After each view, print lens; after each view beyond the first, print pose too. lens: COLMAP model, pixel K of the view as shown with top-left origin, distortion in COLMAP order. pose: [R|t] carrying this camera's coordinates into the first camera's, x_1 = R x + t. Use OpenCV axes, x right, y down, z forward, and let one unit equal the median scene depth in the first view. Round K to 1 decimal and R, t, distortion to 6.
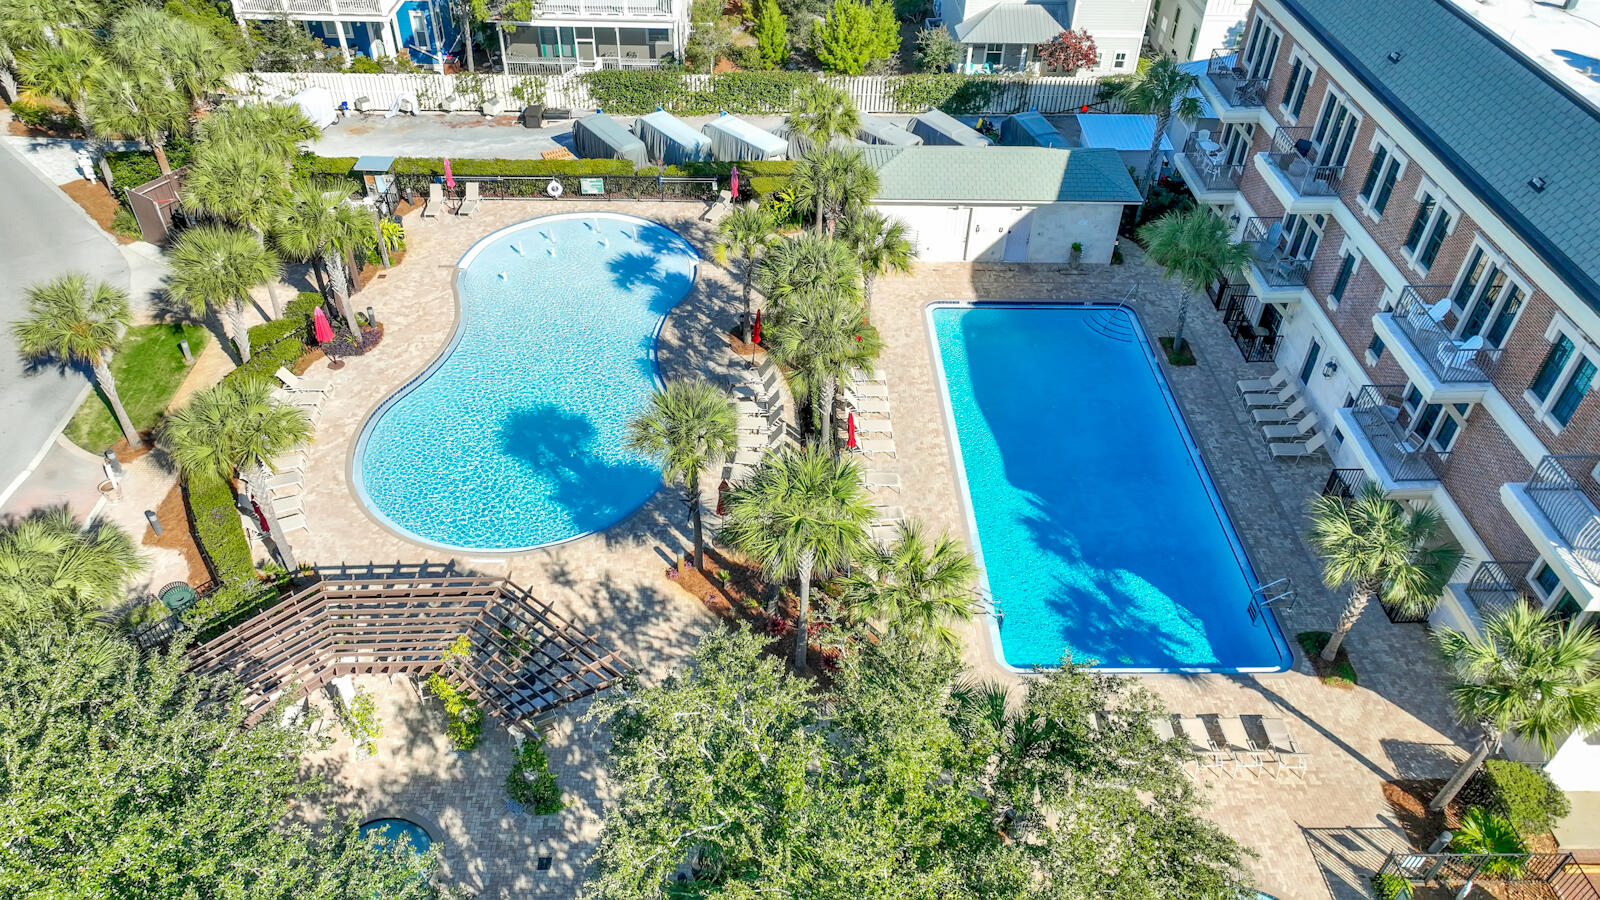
lens RADIAL K [[1116.2, 0, 798.5], [0, 1116.2, 447.3], [0, 0, 1]] dist [0.000288, 0.007355]
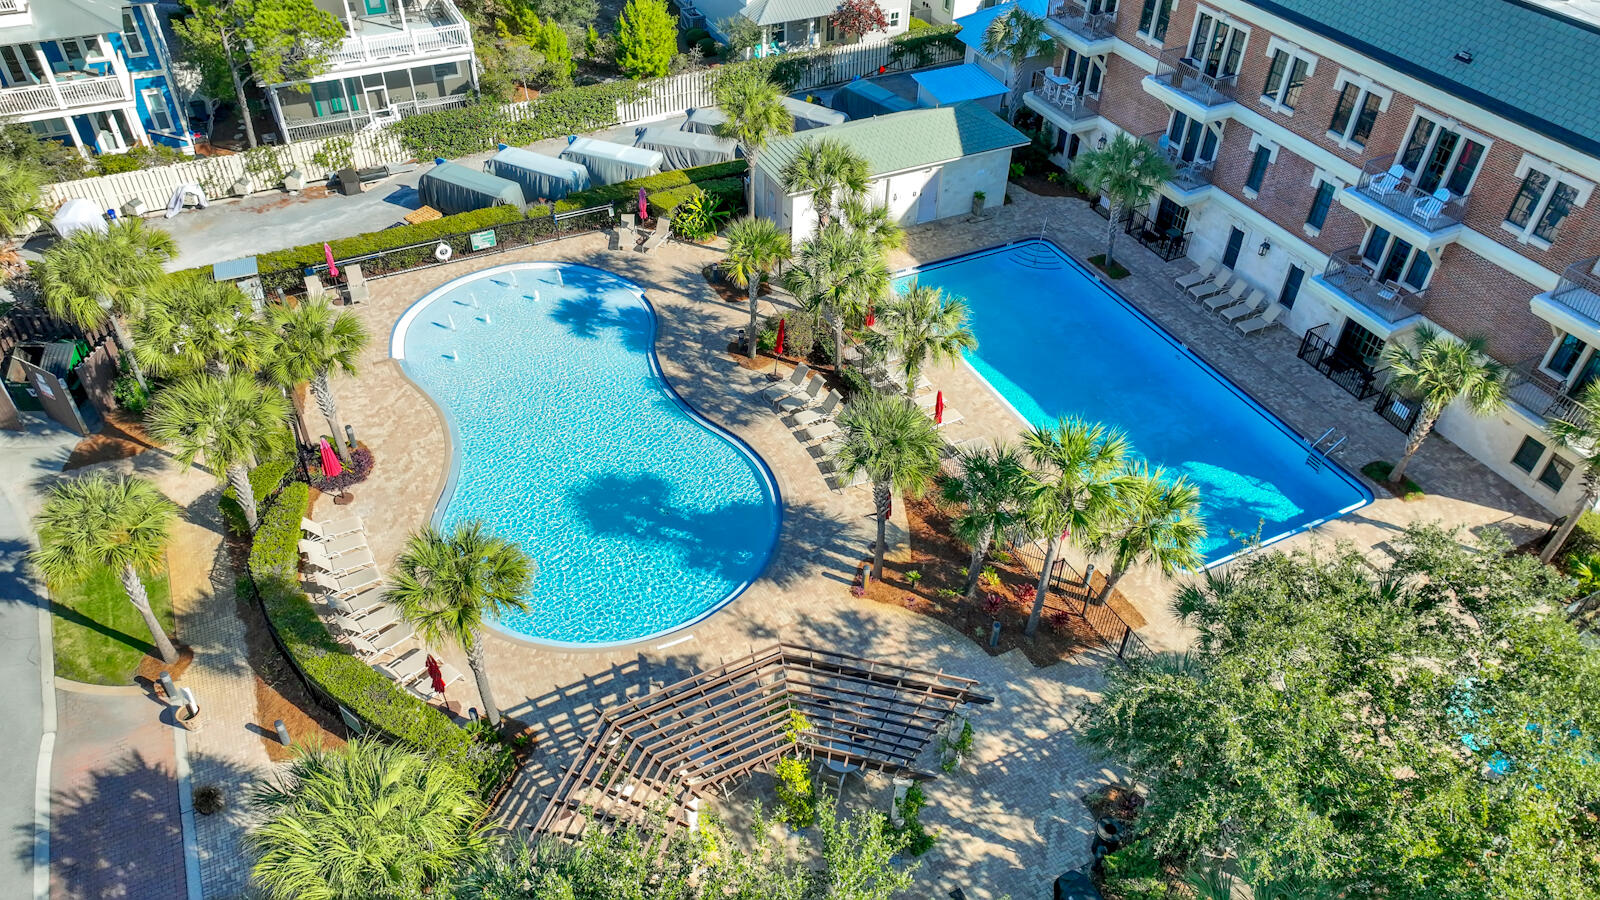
lens RADIAL K [[1116.2, 0, 798.3], [0, 1116.2, 451.3], [0, 0, 1]] dist [0.000288, 0.007355]
pose [[0.905357, -0.277859, 0.321128, -0.298370], [0.272091, 0.960162, 0.063680, -0.056249], [-0.326029, 0.029723, 0.944892, 0.053920]]
